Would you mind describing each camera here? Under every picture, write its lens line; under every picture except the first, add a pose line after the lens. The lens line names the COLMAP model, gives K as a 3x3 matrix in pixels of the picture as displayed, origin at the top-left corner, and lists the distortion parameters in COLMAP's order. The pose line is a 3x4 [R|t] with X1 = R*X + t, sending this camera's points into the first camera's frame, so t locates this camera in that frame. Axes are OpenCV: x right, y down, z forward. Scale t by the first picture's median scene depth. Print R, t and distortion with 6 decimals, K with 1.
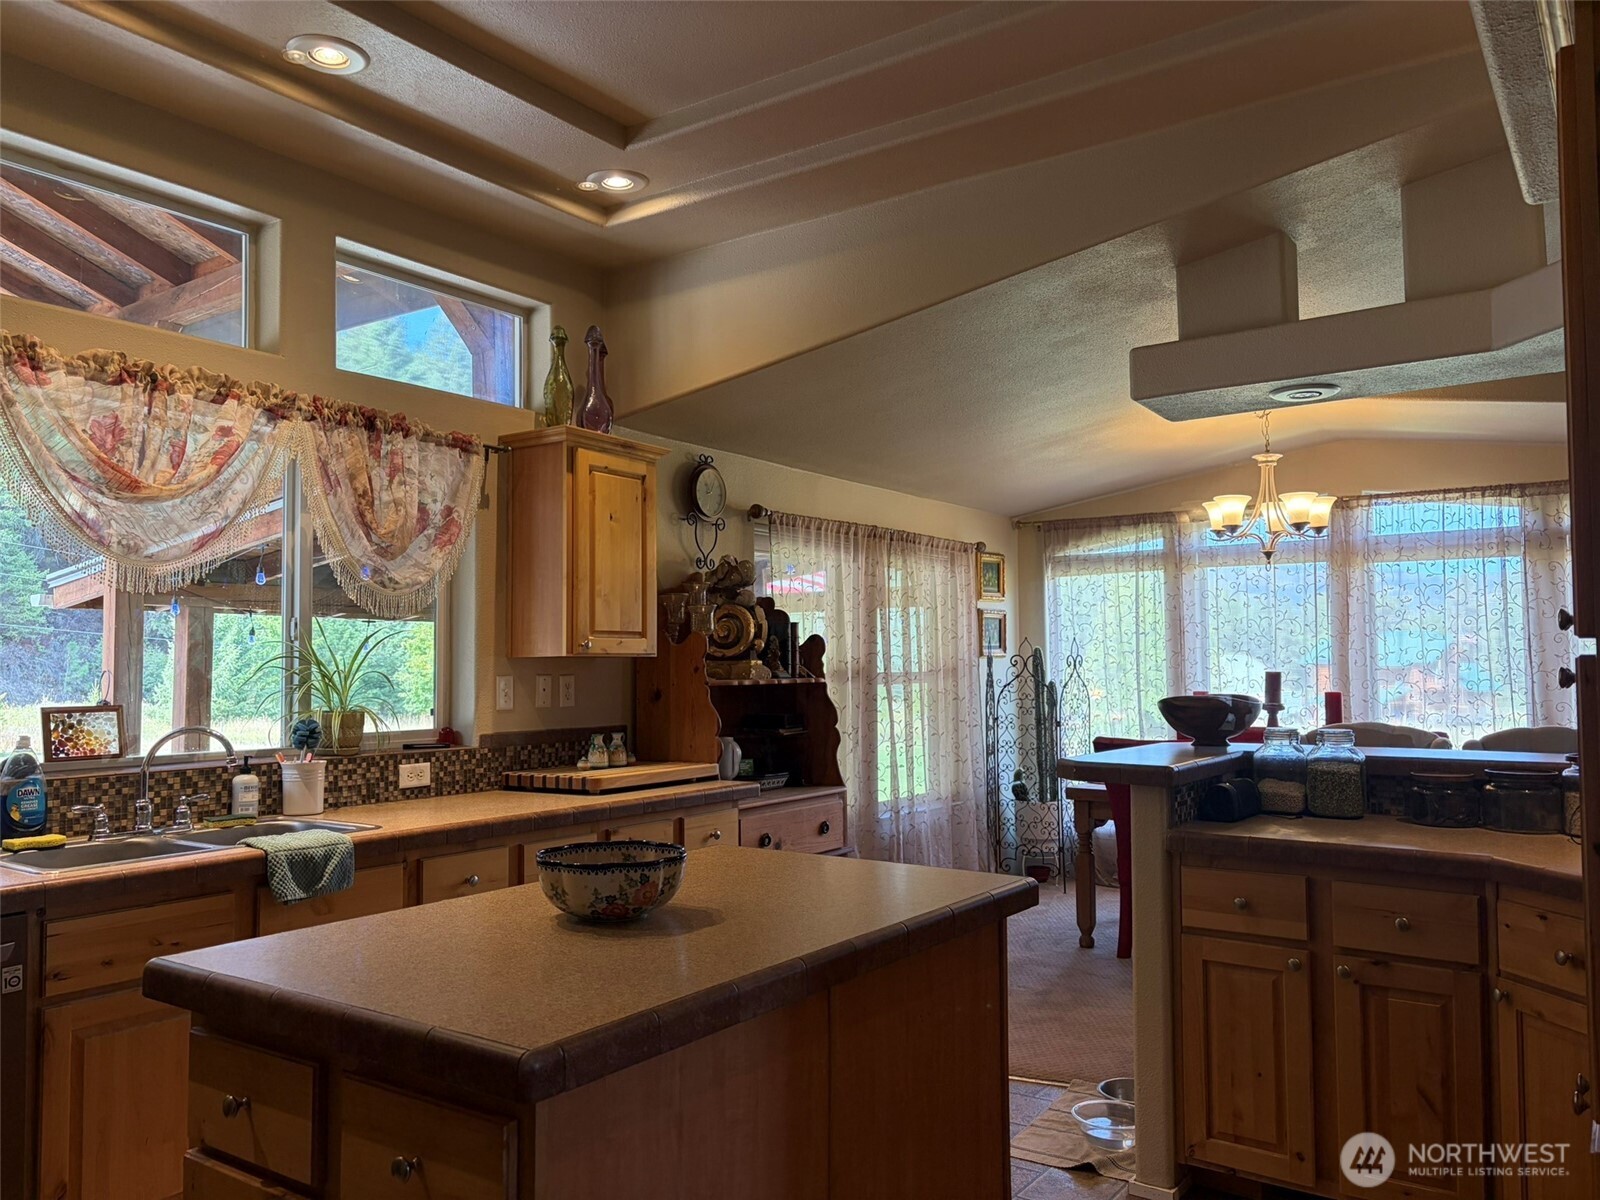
lens RADIAL K [[1202.6, 0, 806.1], [0, 1202.6, 604.3], [0, 0, 1]] dist [0.009971, -0.007853]
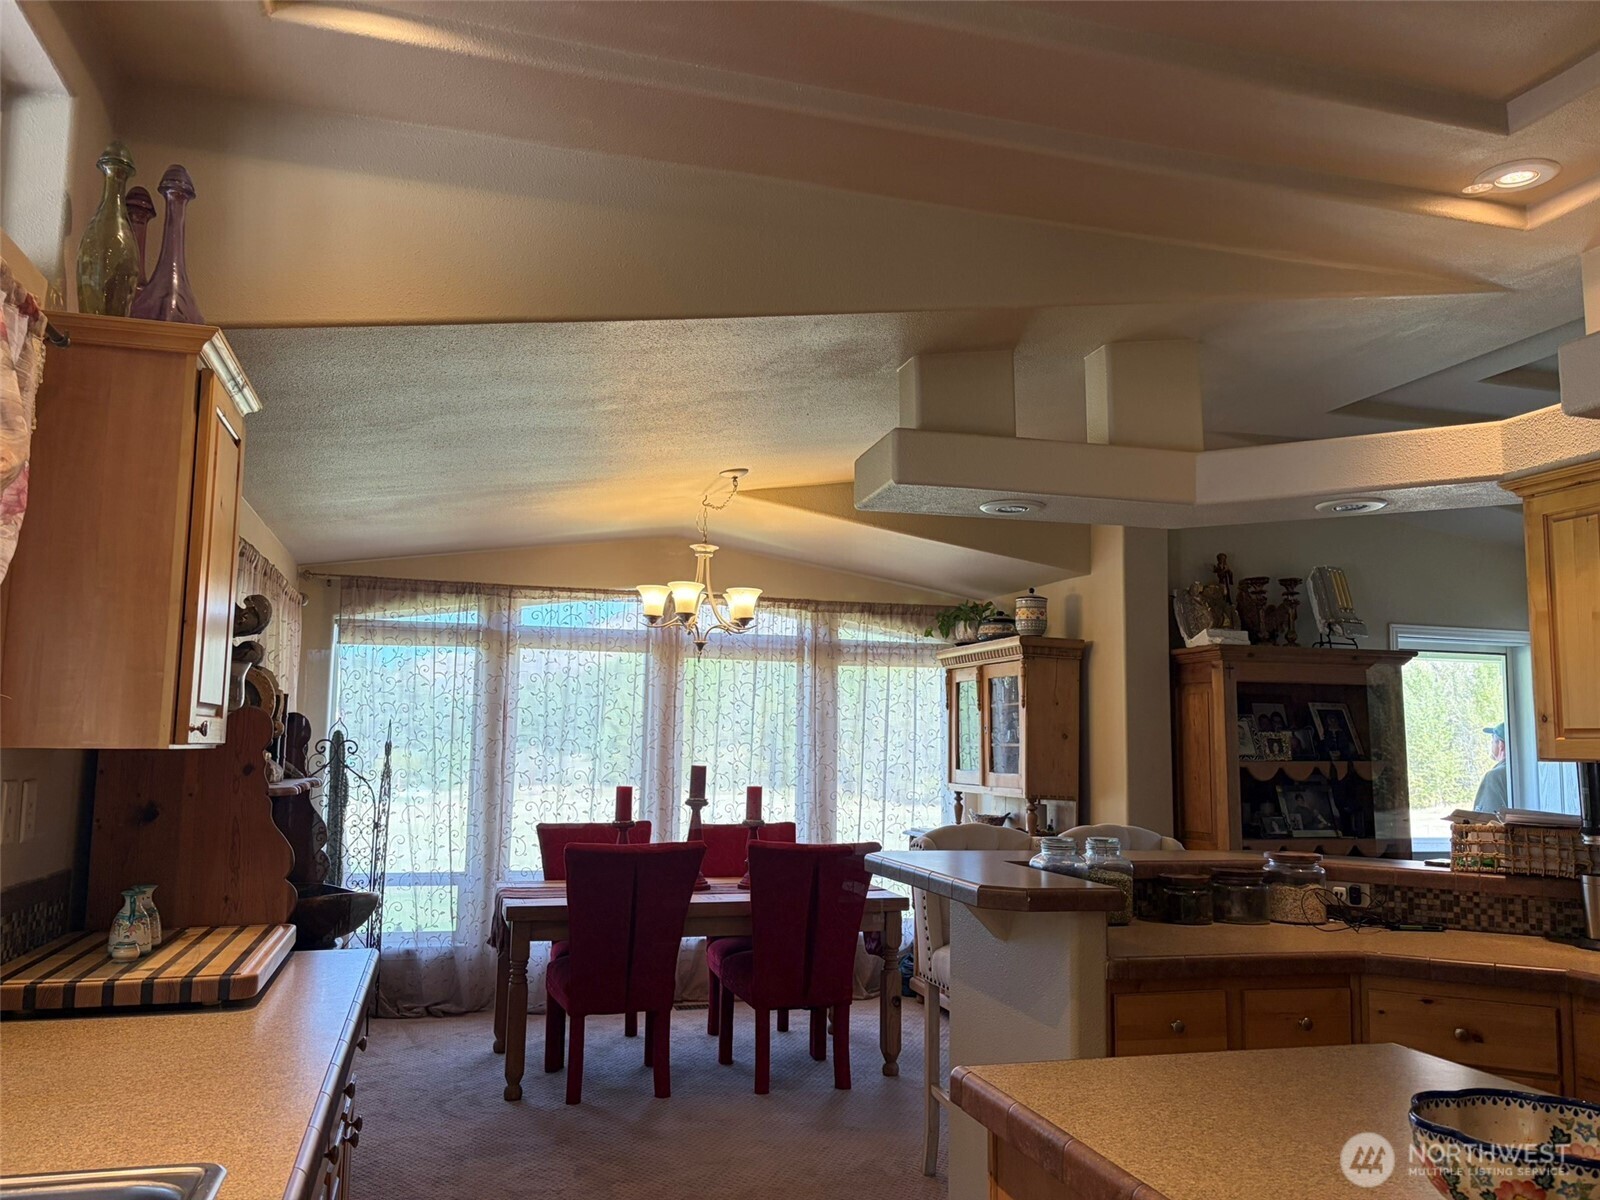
lens RADIAL K [[1202.6, 0, 806.1], [0, 1202.6, 604.3], [0, 0, 1]] dist [0.009971, -0.007853]
pose [[0.627282, 0.107744, 0.771303, -0.285474], [-0.060432, 0.994132, -0.089724, 0.006346], [-0.776444, 0.009671, 0.630112, 0.286288]]
